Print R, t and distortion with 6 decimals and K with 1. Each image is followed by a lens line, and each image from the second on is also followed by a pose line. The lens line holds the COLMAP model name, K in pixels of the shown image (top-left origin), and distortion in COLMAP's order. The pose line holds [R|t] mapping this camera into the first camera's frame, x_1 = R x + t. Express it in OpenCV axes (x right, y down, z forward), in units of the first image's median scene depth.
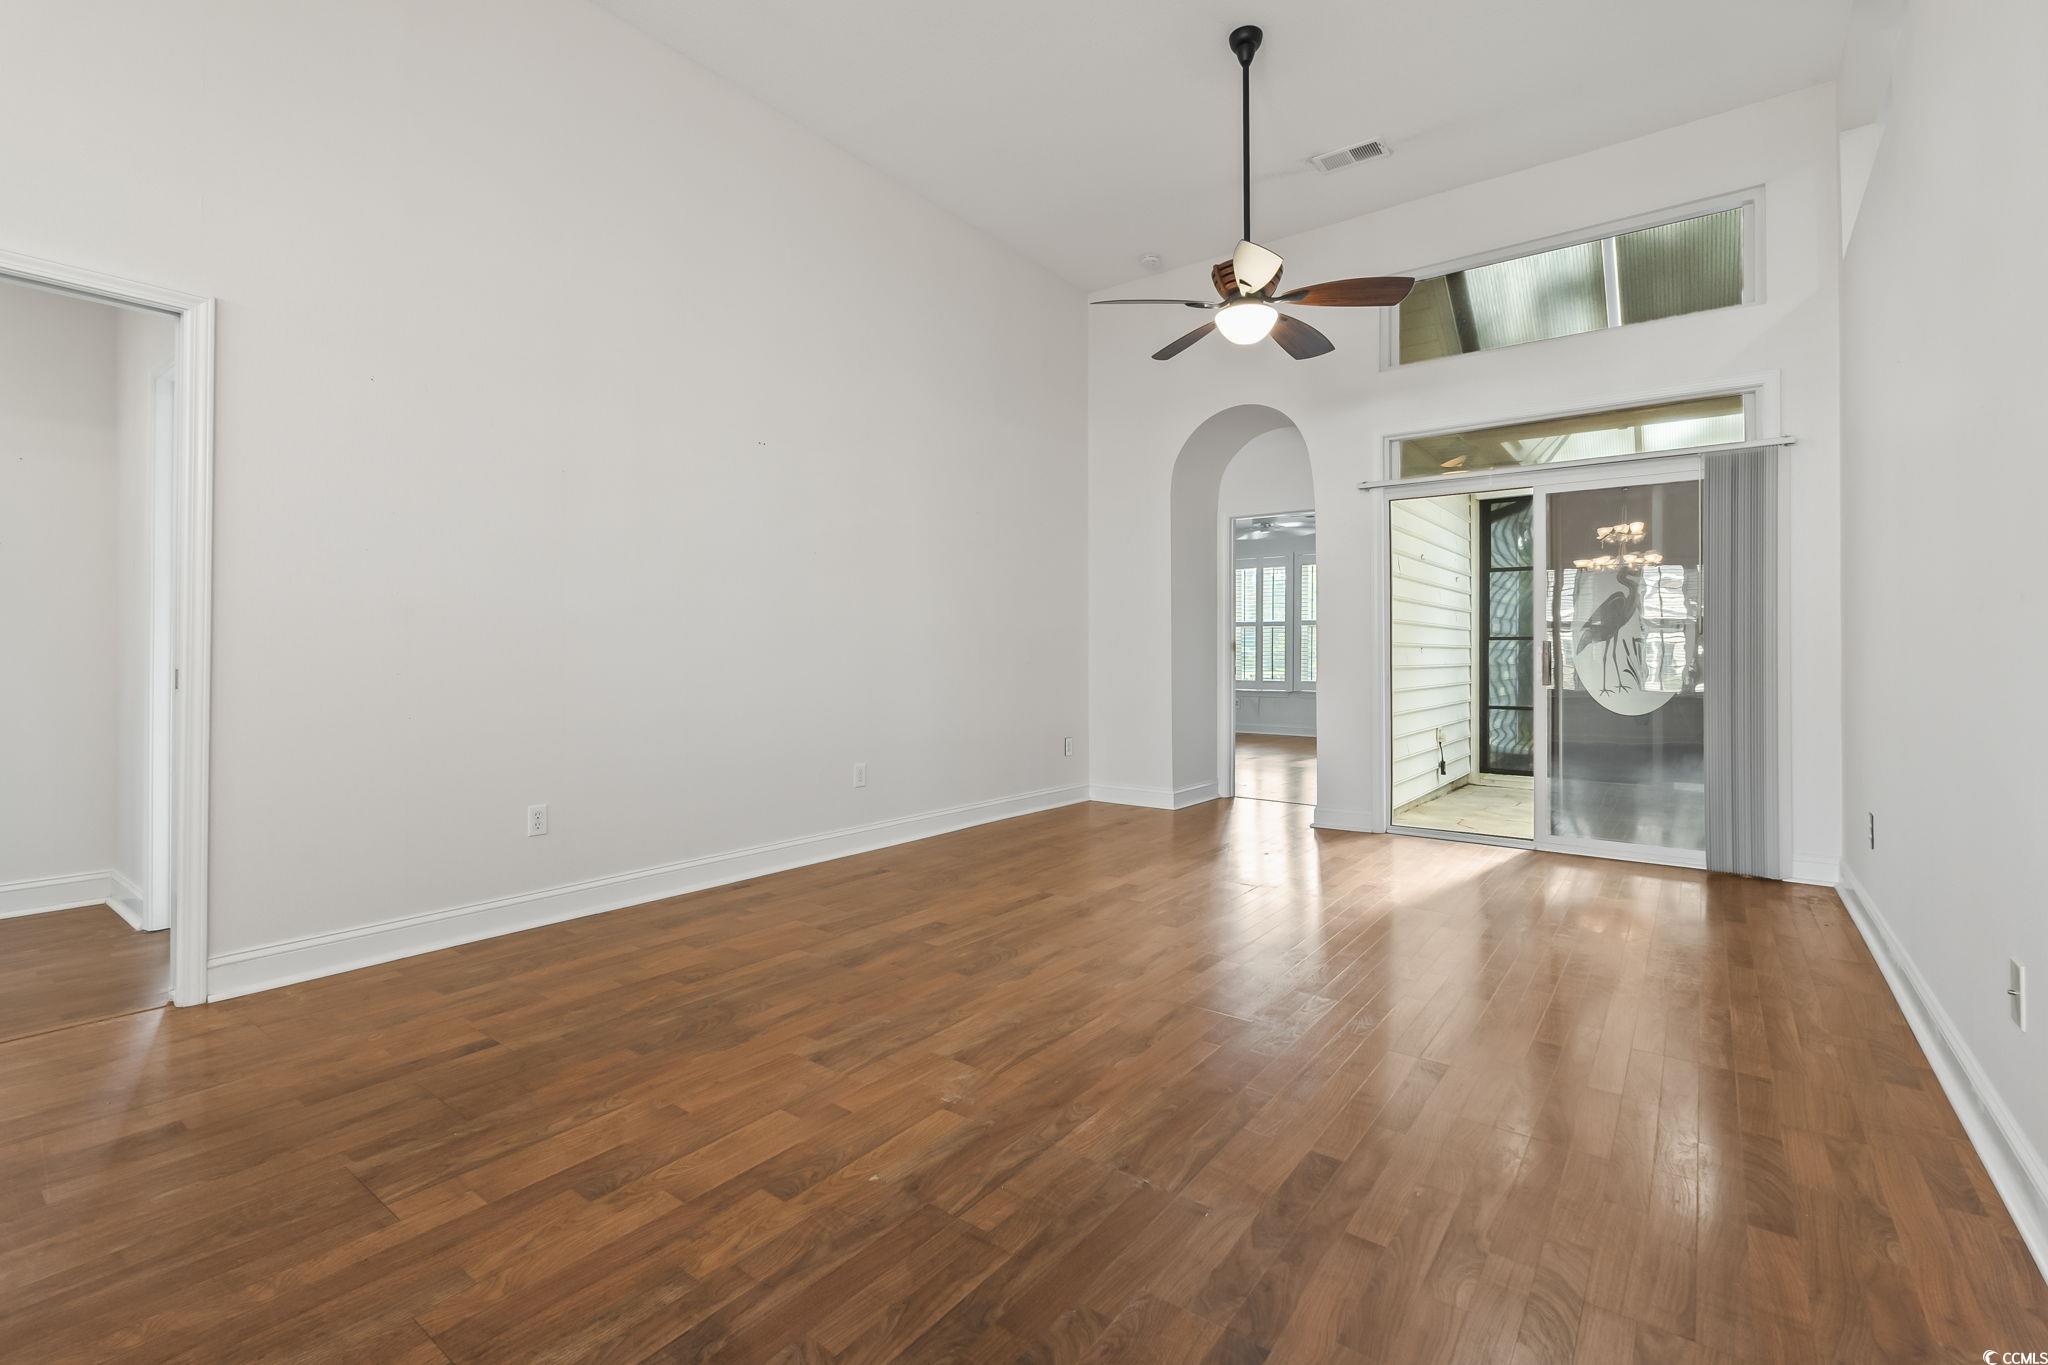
lens RADIAL K [[899.8, 0, 1024.0], [0, 899.8, 674.3], [0, 0, 1]] dist [-0.001809, 0.000008]
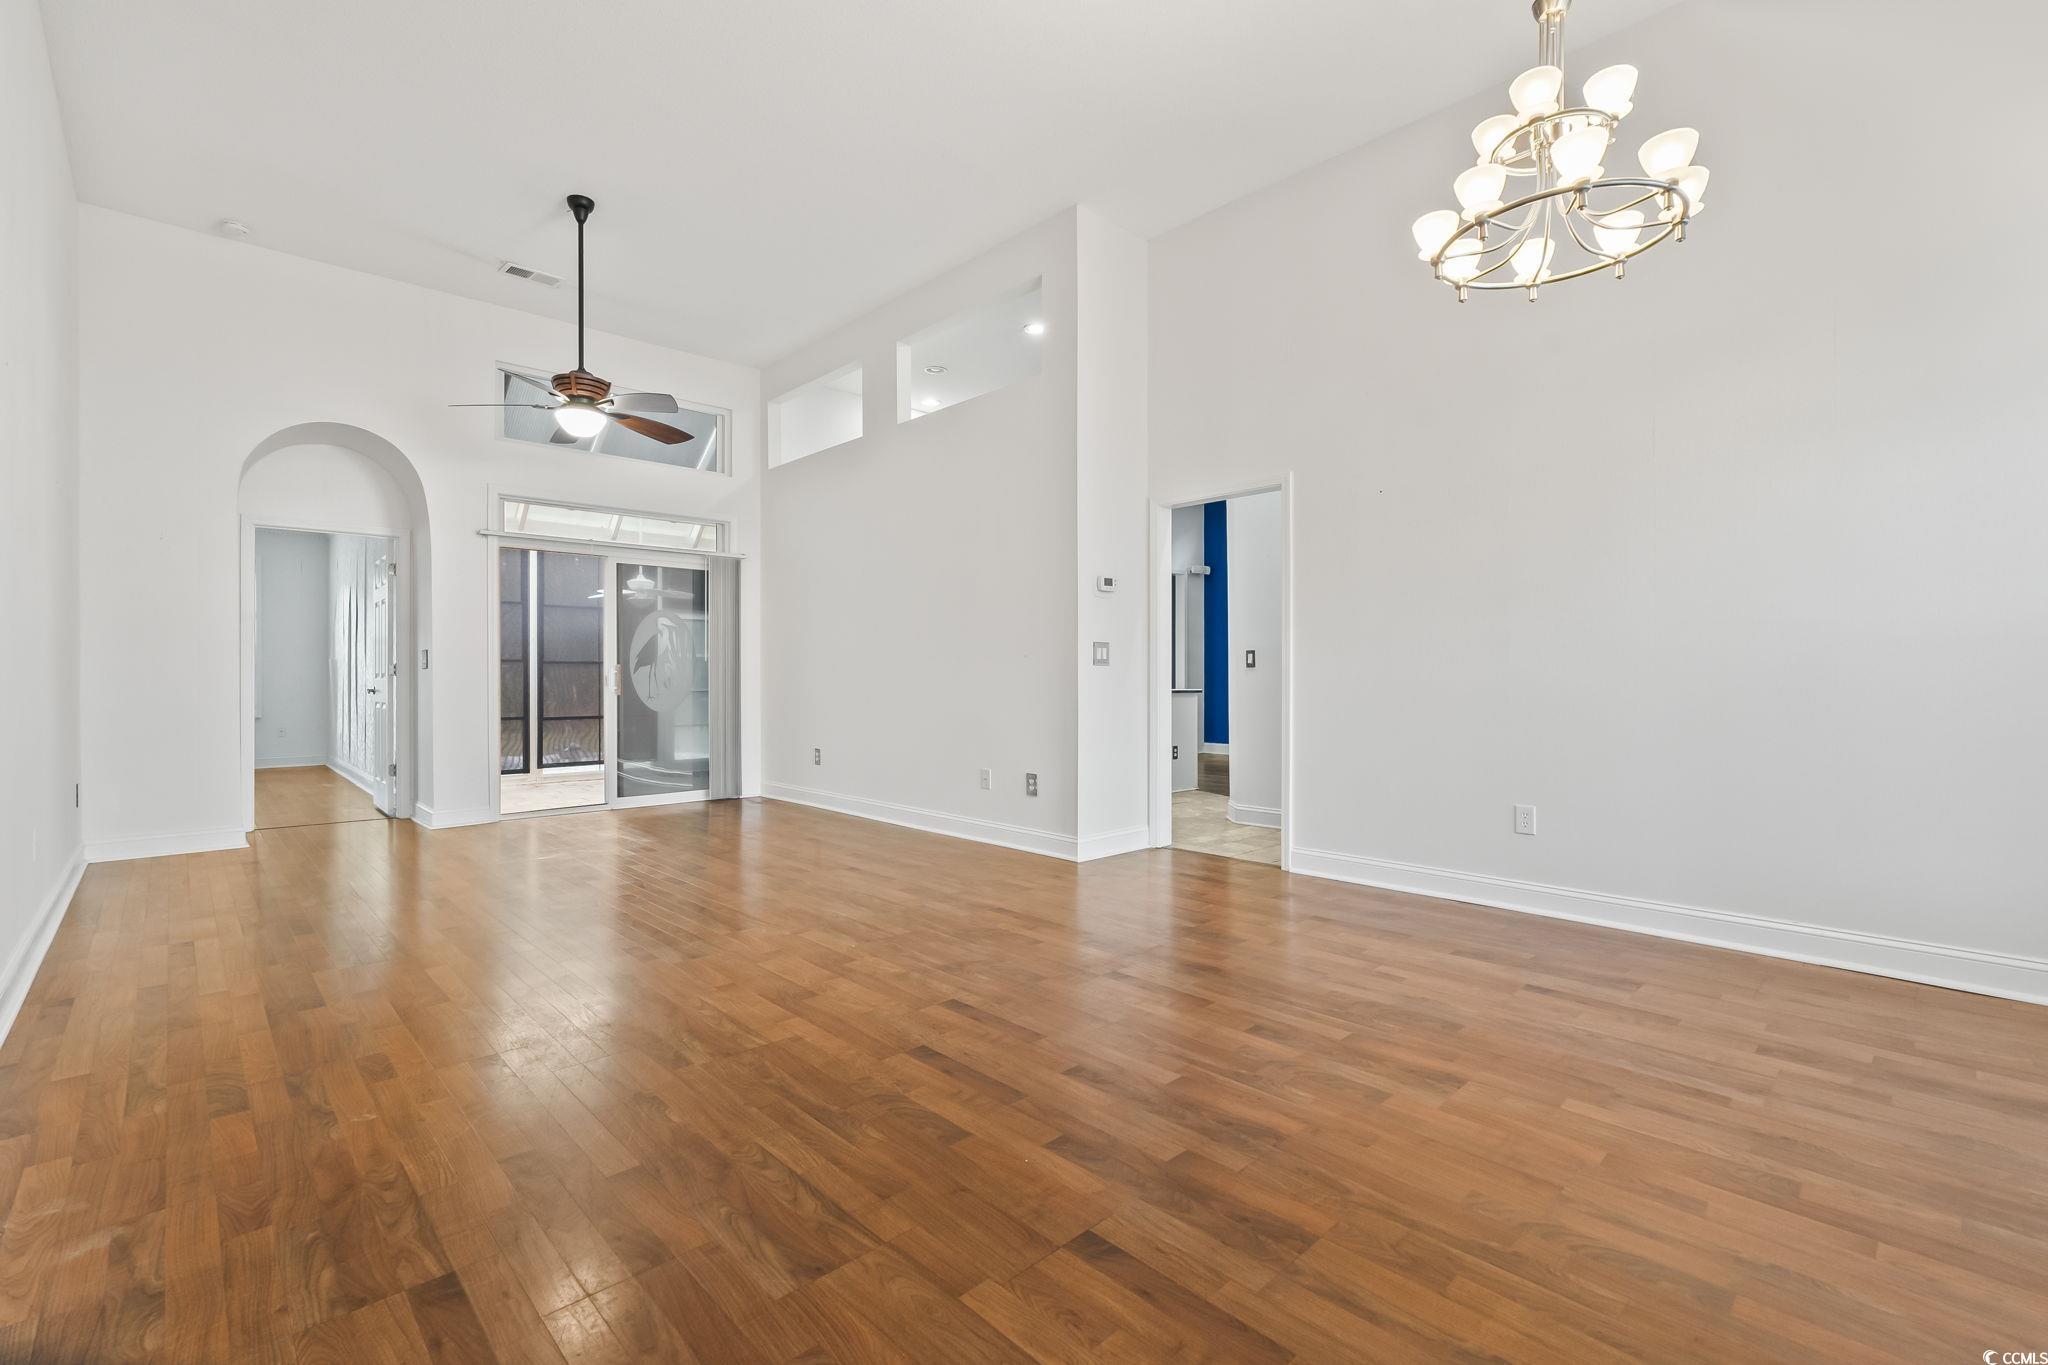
lens RADIAL K [[891.1, 0, 1064.5], [0, 891.1, 678.8], [0, 0, 1]] dist [0.001802, 0.000313]
pose [[0.123559, -0.001497, 0.992336, -1.887913], [0.037462, 0.999293, -0.003157, 0.036526], [-0.991630, 0.037565, 0.123527, 0.320421]]
